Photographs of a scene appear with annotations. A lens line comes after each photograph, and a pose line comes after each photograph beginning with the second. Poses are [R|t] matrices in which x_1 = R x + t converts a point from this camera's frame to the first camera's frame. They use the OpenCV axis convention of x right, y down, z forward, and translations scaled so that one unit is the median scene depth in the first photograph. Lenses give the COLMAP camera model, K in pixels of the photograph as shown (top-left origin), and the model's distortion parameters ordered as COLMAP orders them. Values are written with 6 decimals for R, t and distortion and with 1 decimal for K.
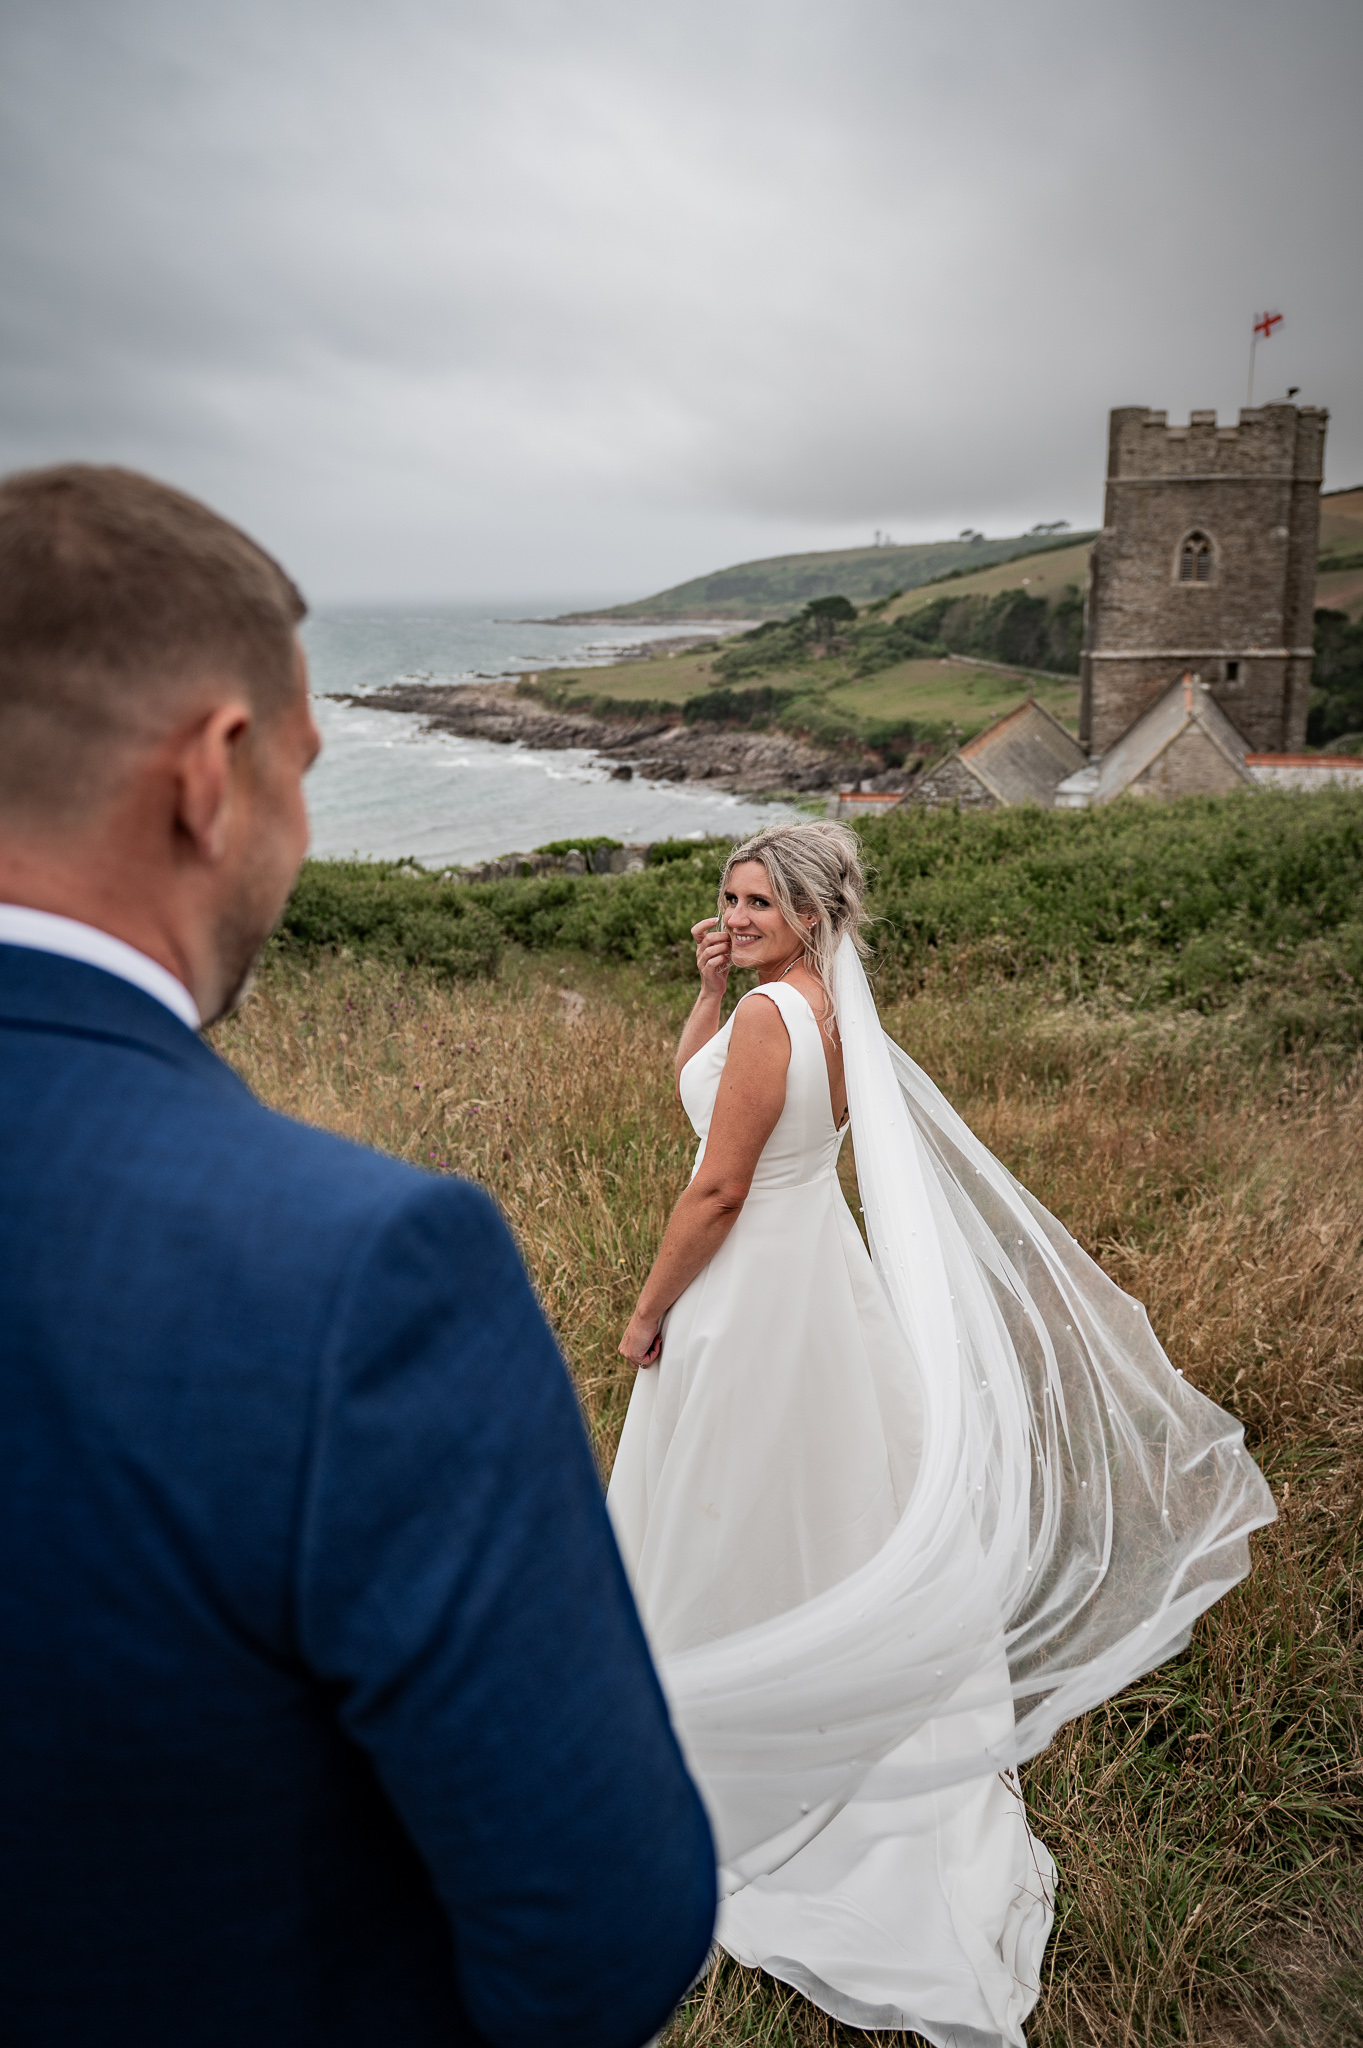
lens RADIAL K [[1530.4, 0, 730.3], [0, 1530.4, 931.1], [0, 0, 1]] dist [0.045874, -0.110334]
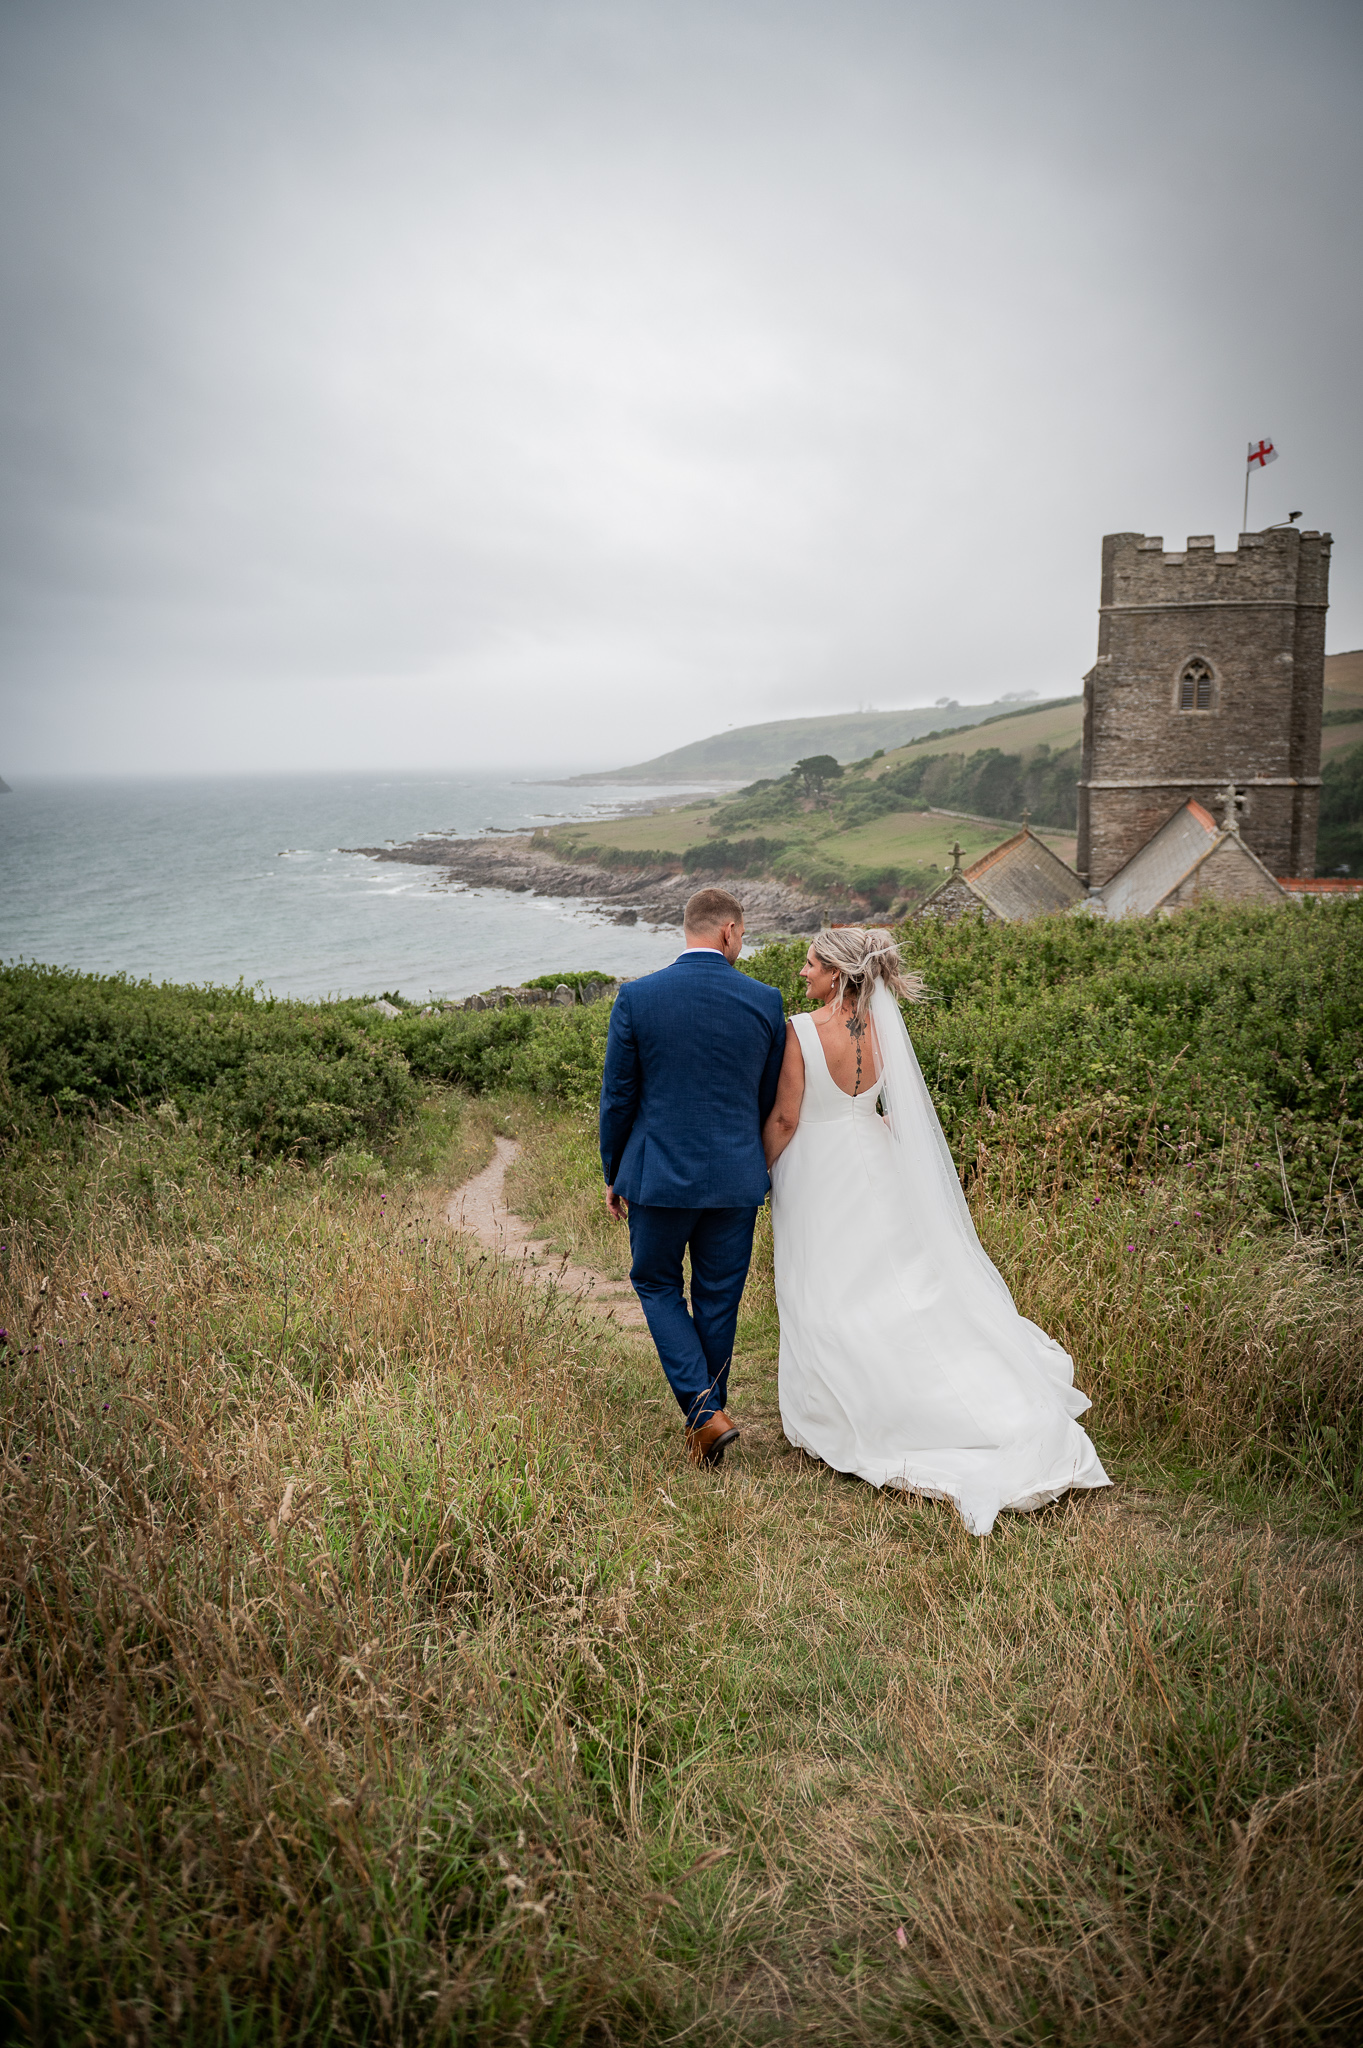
lens RADIAL K [[1407.1, 0, 622.4], [0, 1407.1, 967.4], [0, 0, 1]] dist [-0.064920, 0.080585]
pose [[0.997245, 0.001298, -0.074161, 0.006111], [-0.006363, 0.997659, -0.068094, -0.002085], [0.073899, 0.068378, 0.994919, 0.105725]]
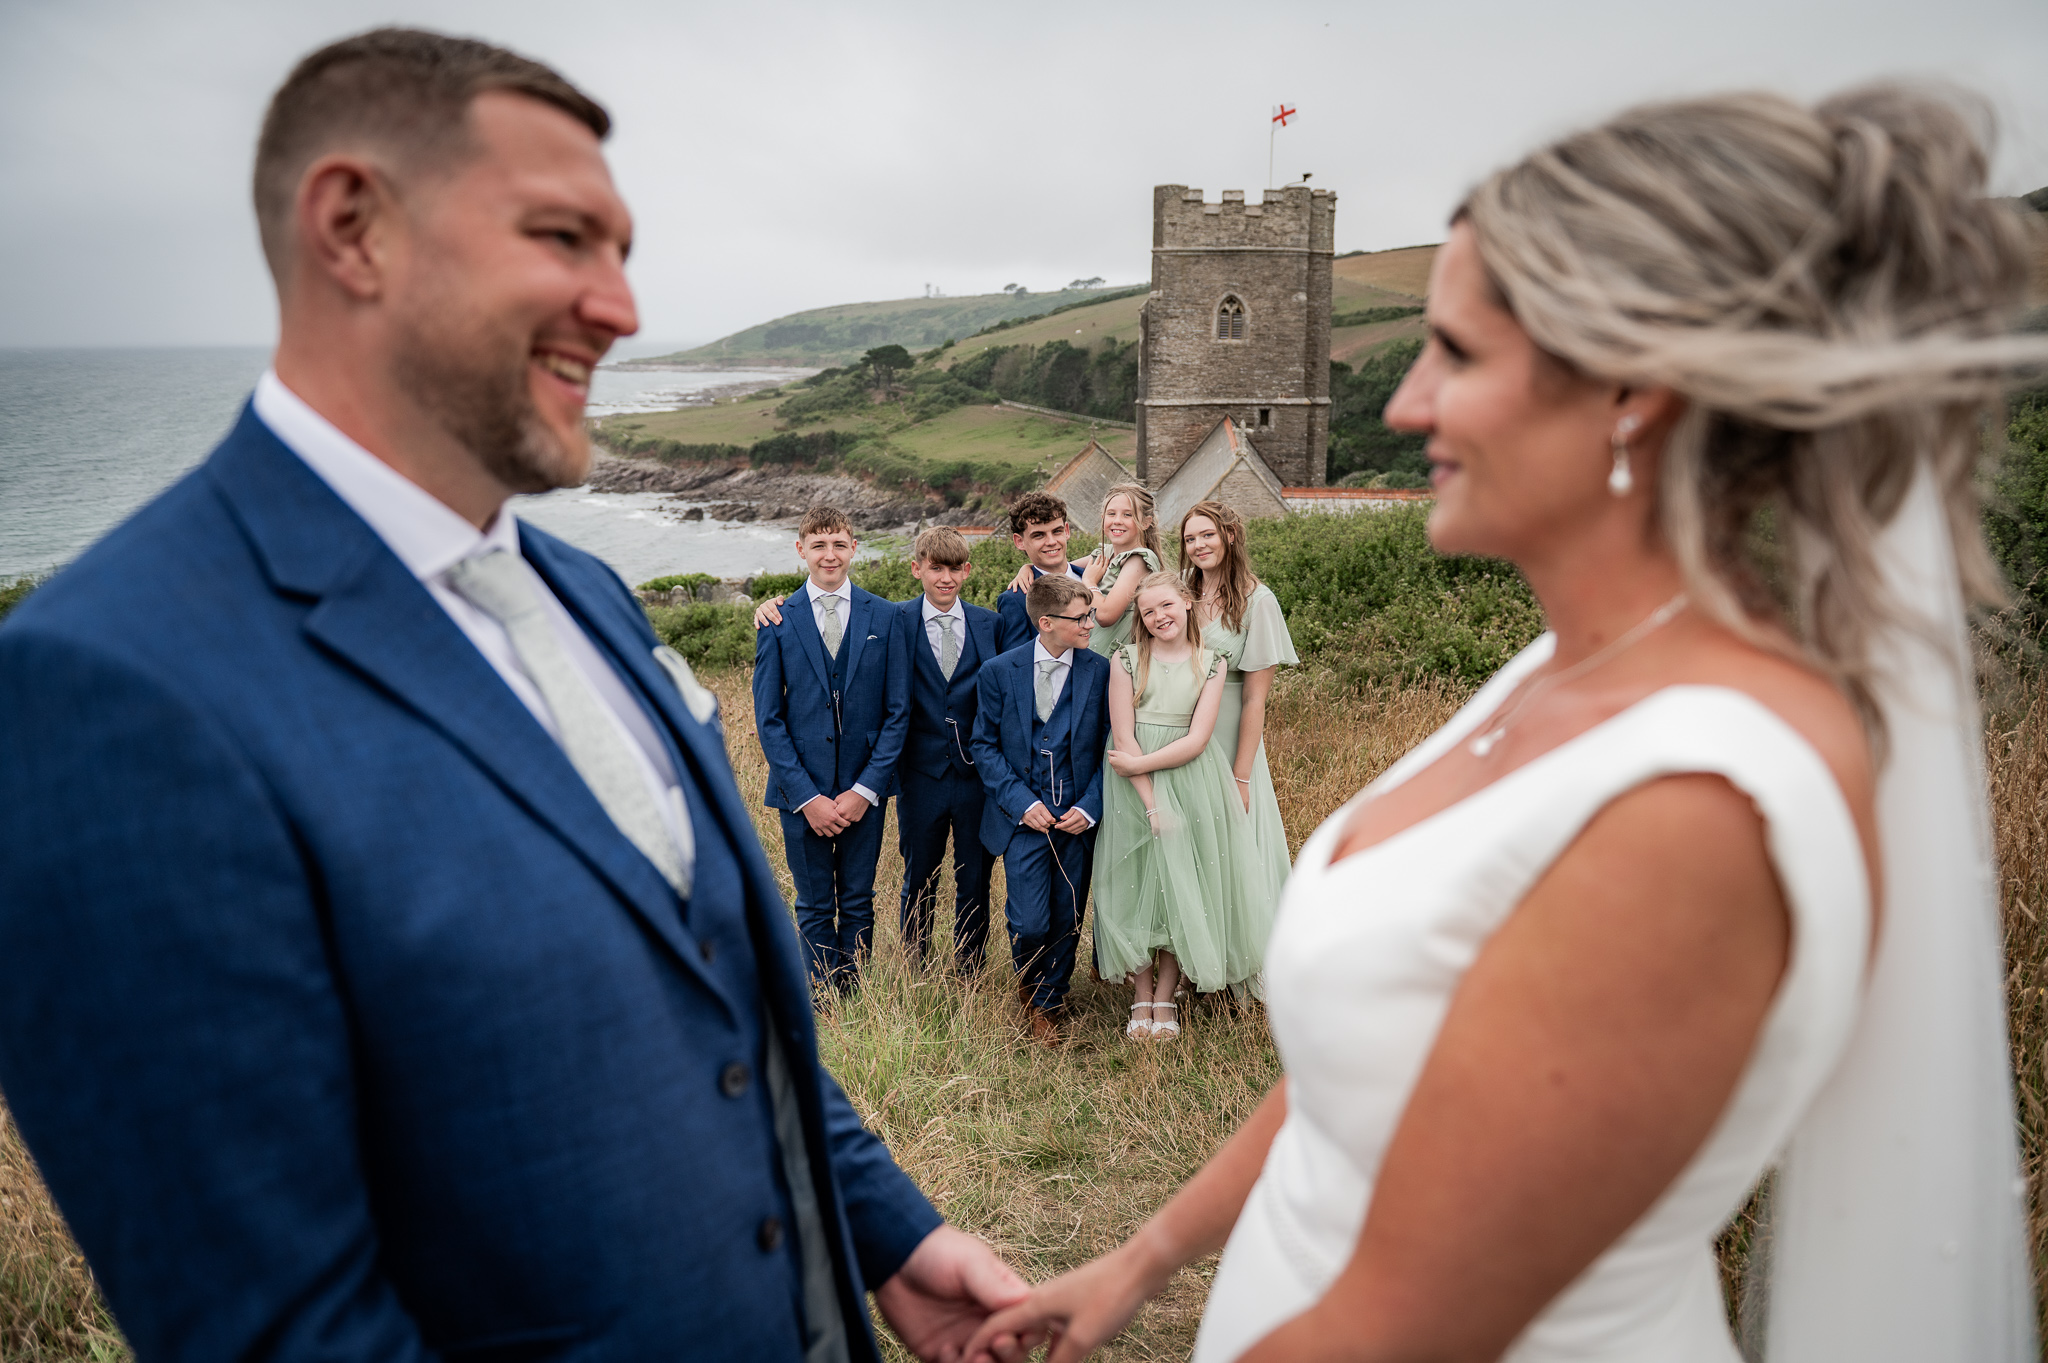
lens RADIAL K [[1442.5, 0, 1072.0], [0, 1442.5, 680.5], [0, 0, 1]] dist [-0.000047, 0.000325]
pose [[0.982074, -0.035798, 0.185063, -0.023102], [0.033305, 0.999308, 0.016565, 0.006170], [-0.185528, -0.010105, 0.982587, -0.040837]]
